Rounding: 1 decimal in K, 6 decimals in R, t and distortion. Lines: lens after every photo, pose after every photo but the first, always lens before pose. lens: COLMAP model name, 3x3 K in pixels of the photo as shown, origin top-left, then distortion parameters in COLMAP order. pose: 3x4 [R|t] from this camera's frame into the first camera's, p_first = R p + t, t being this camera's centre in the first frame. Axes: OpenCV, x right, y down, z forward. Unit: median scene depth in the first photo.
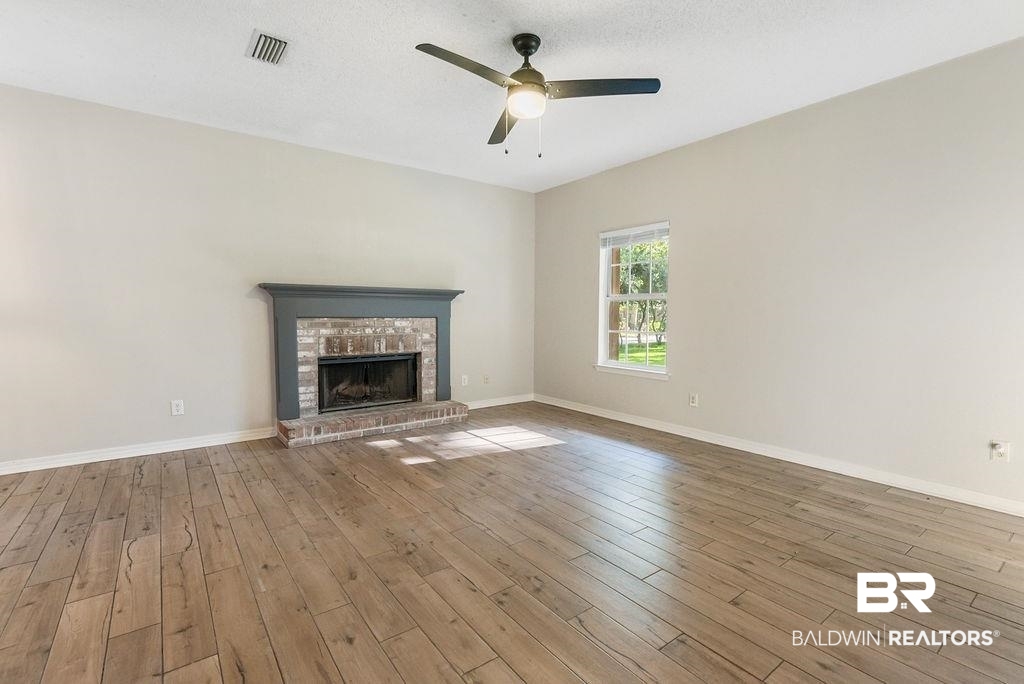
lens RADIAL K [[470.3, 0, 518.4], [0, 470.3, 343.2], [0, 0, 1]] dist [0.000451, 0.000321]
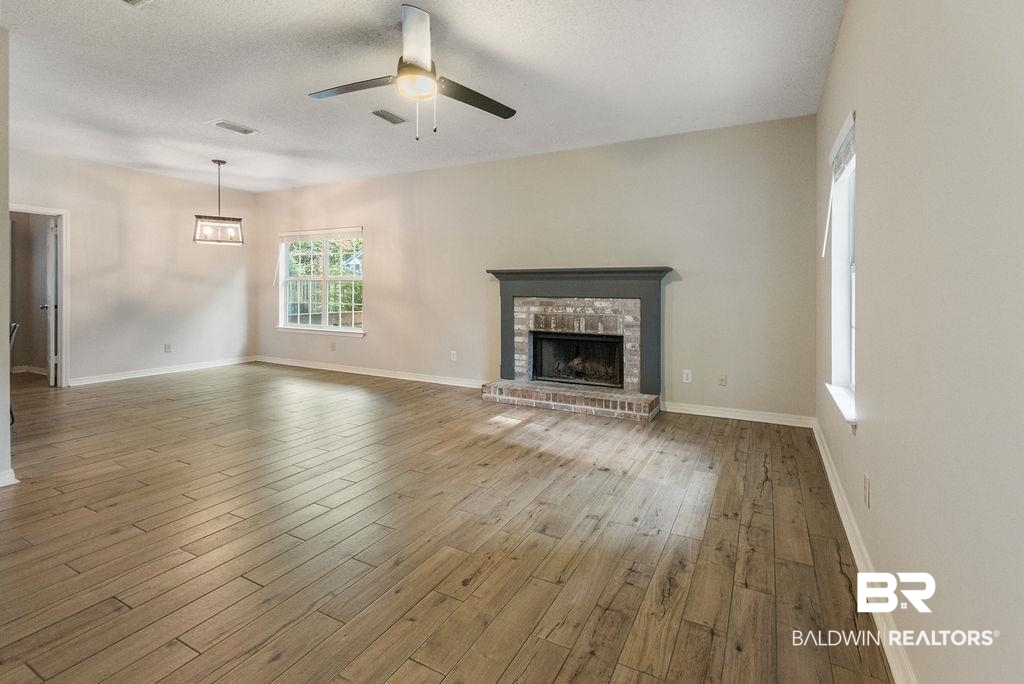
lens RADIAL K [[469.8, 0, 527.7], [0, 469.8, 288.7], [0, 0, 1]] dist [0.000072, -0.000453]
pose [[0.426775, -0.003538, -0.904351, 0.604855], [-0.059550, 0.997712, -0.032006, -0.035536], [0.902395, 0.067514, 0.425588, 0.476462]]
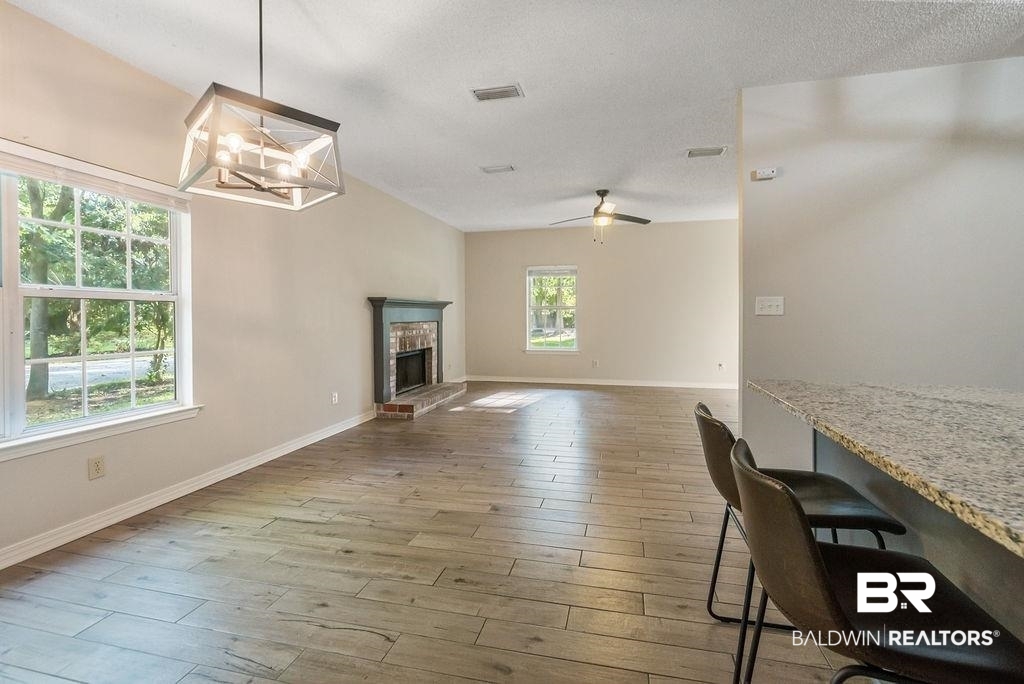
lens RADIAL K [[457.8, 0, 522.6], [0, 457.8, 322.3], [0, 0, 1]] dist [-0.003670, -0.000169]
pose [[0.771309, -0.017297, 0.636225, -0.927106], [0.046148, 0.998519, -0.028799, -0.003005], [-0.634785, 0.051574, 0.770966, -0.199433]]
